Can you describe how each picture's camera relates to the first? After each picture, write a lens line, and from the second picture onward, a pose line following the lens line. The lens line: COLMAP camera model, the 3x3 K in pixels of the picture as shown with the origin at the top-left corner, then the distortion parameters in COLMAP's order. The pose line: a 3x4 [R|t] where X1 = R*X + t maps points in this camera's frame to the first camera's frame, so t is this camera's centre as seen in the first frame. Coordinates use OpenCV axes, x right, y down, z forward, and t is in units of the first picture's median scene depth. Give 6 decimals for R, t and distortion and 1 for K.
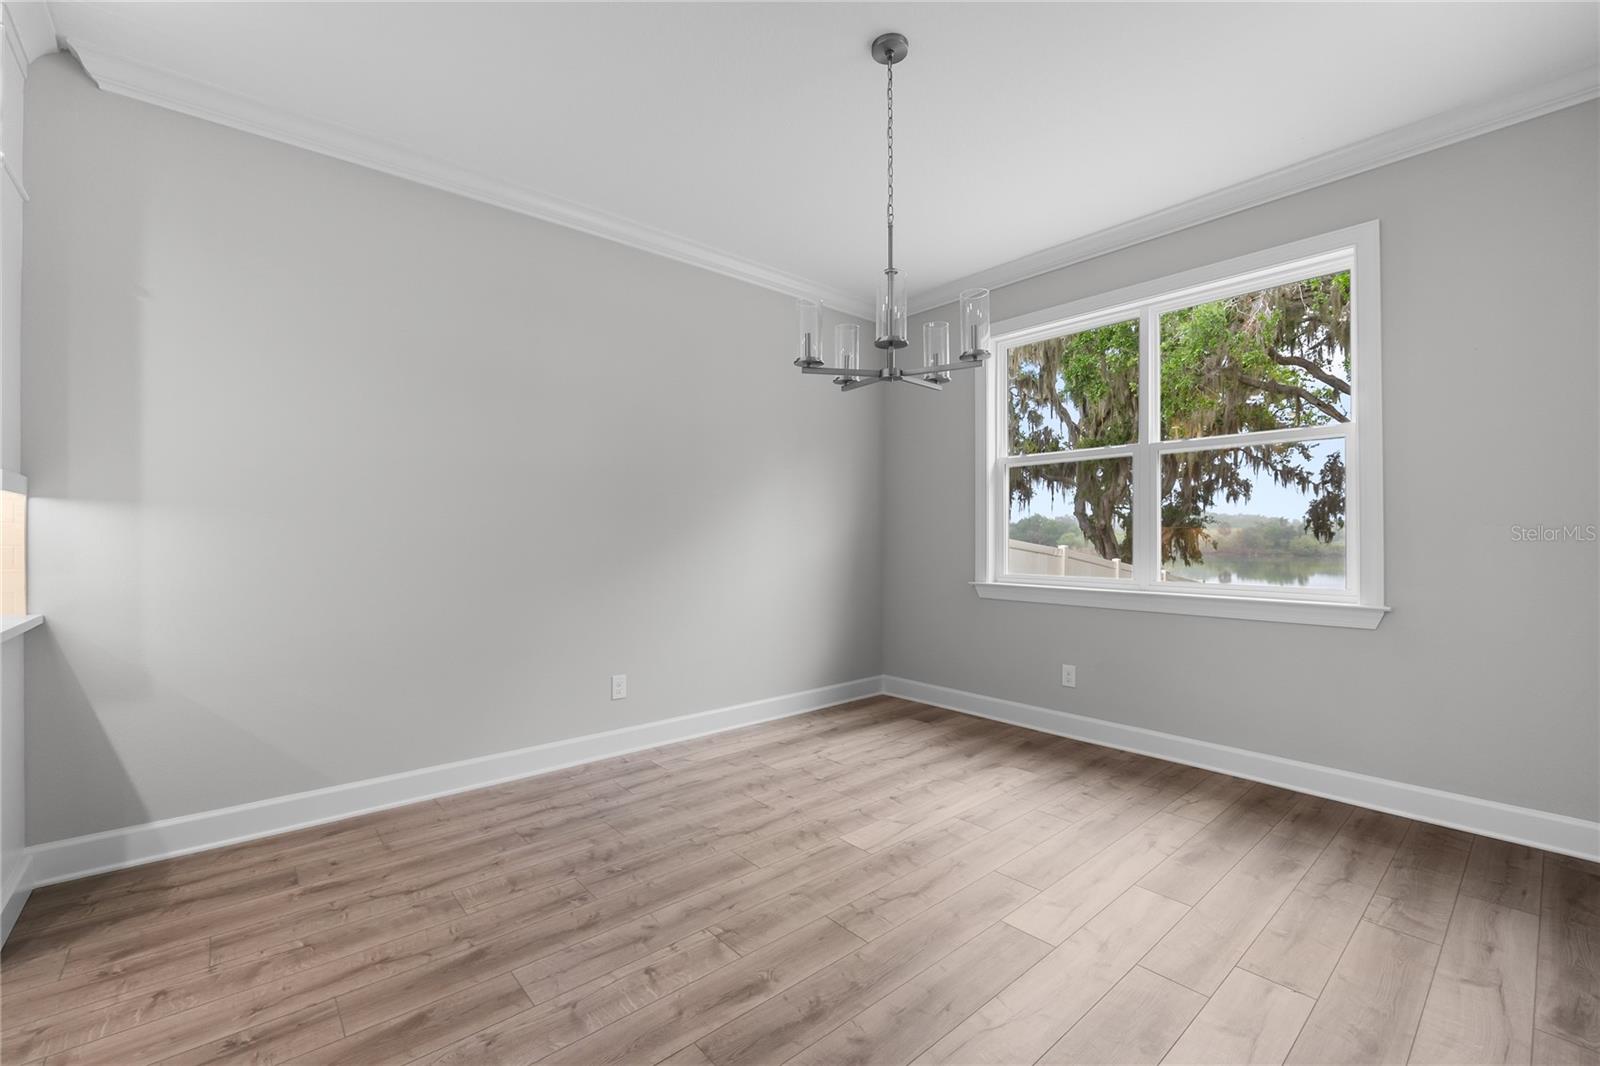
lens RADIAL K [[665.4, 0, 790.7], [0, 665.4, 536.3], [0, 0, 1]] dist [-0.015684, -0.000109]
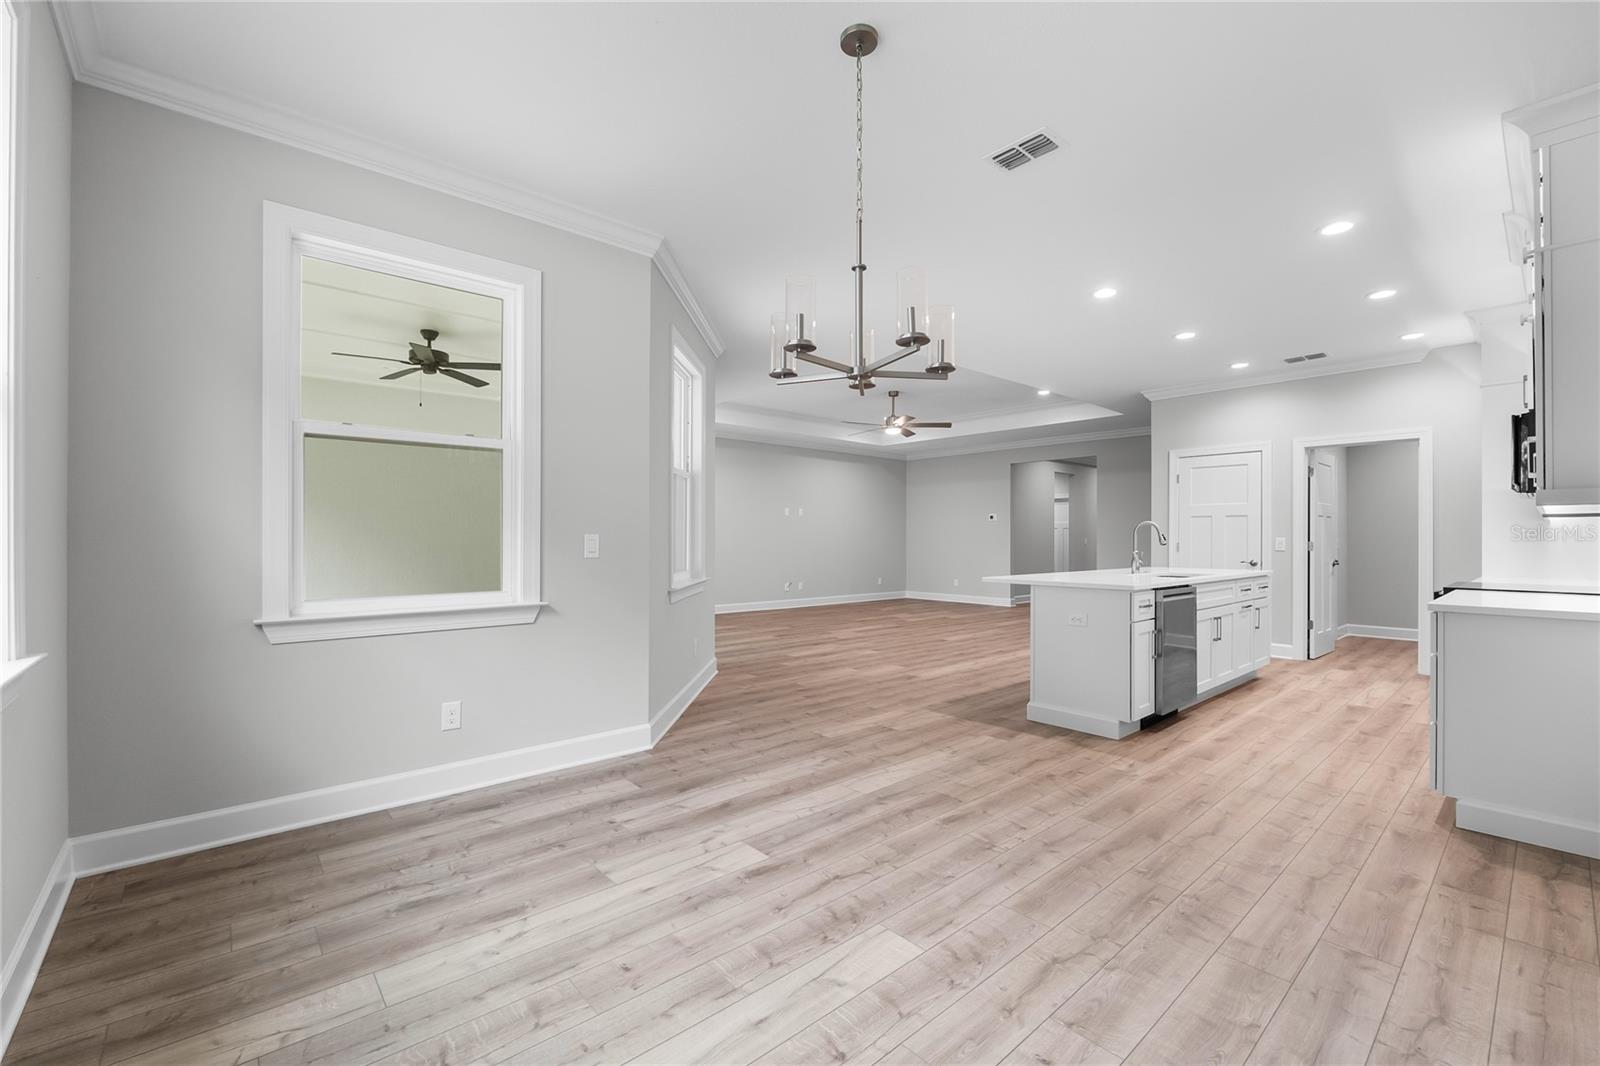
lens RADIAL K [[665.4, 0, 790.7], [0, 665.4, 536.3], [0, 0, 1]] dist [-0.015684, -0.000109]
pose [[-0.999985, -0.002275, -0.004927, 0.258485], [-0.002259, 0.999992, -0.003227, -0.001678], [0.004934, -0.003216, -0.999983, 1.992609]]
